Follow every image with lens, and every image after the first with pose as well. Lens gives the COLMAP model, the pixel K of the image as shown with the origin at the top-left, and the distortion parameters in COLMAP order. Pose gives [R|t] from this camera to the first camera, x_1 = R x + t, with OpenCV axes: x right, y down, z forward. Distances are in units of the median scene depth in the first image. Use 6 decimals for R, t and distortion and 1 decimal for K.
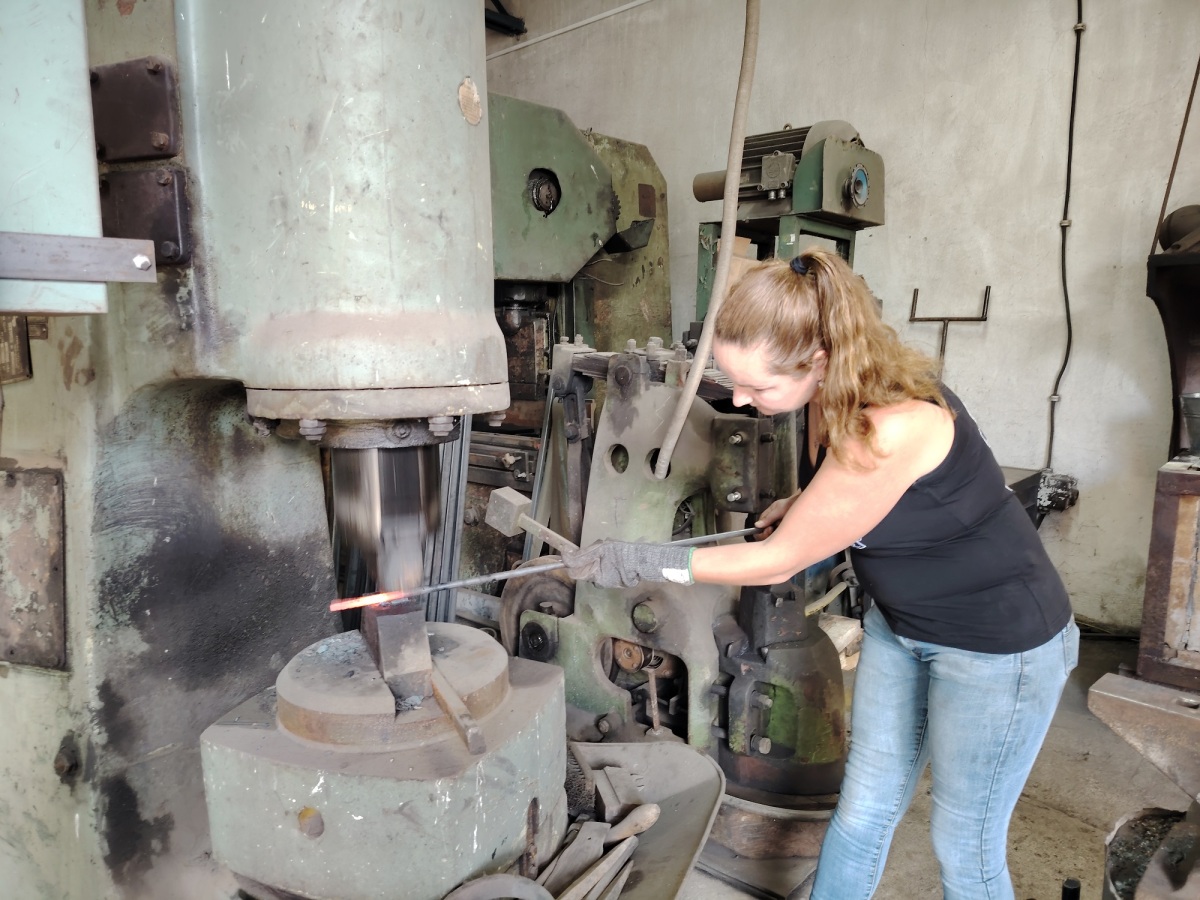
lens RADIAL K [[823.0, 0, 600.0], [0, 823.0, 450.0], [0, 0, 1]] dist [0.091826, -0.128156]
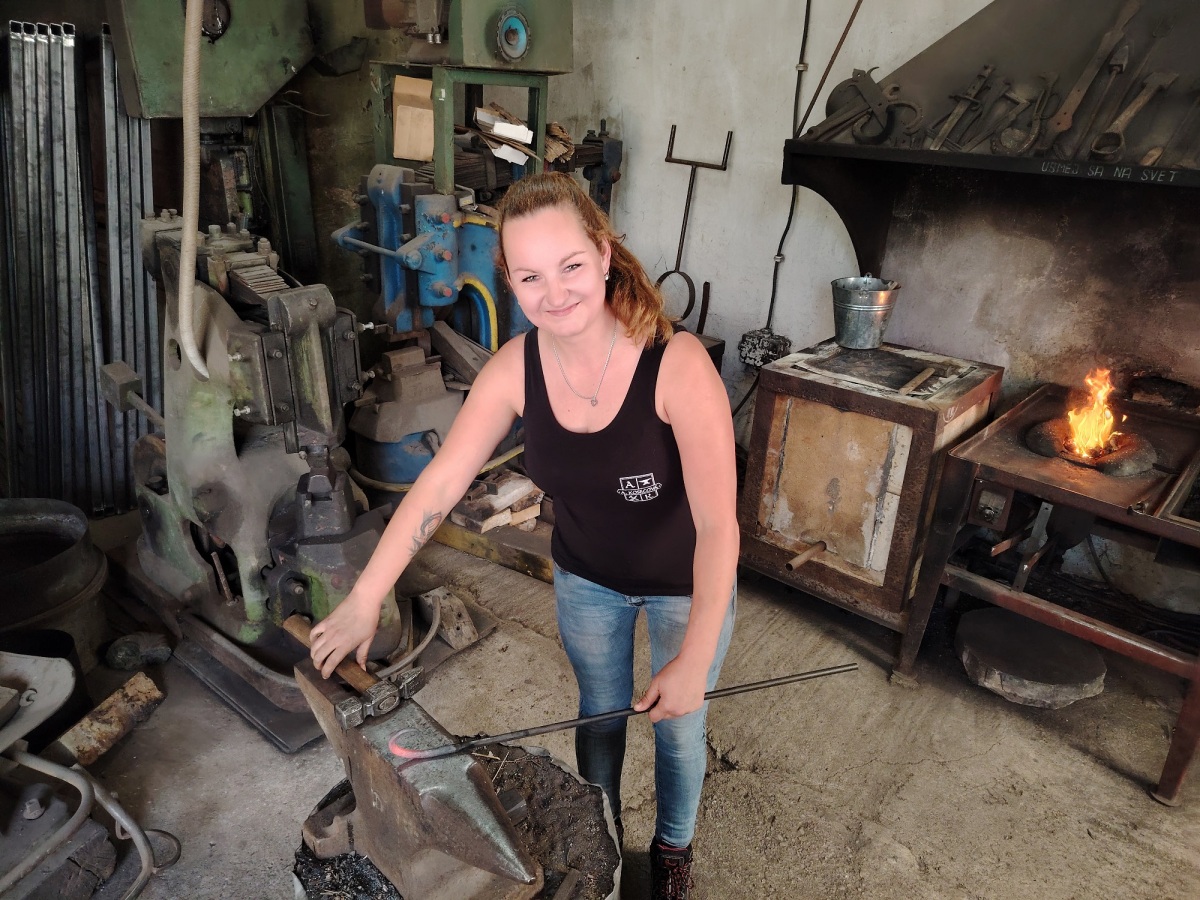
lens RADIAL K [[833.9, 0, 600.0], [0, 833.9, 450.0], [0, 0, 1]] dist [0.054268, -0.070242]
pose [[0.999328, 0.031168, 0.019296, 0.440791], [-0.035271, 0.960964, 0.274417, -0.149264], [-0.009989, -0.274913, 0.961417, -0.019532]]
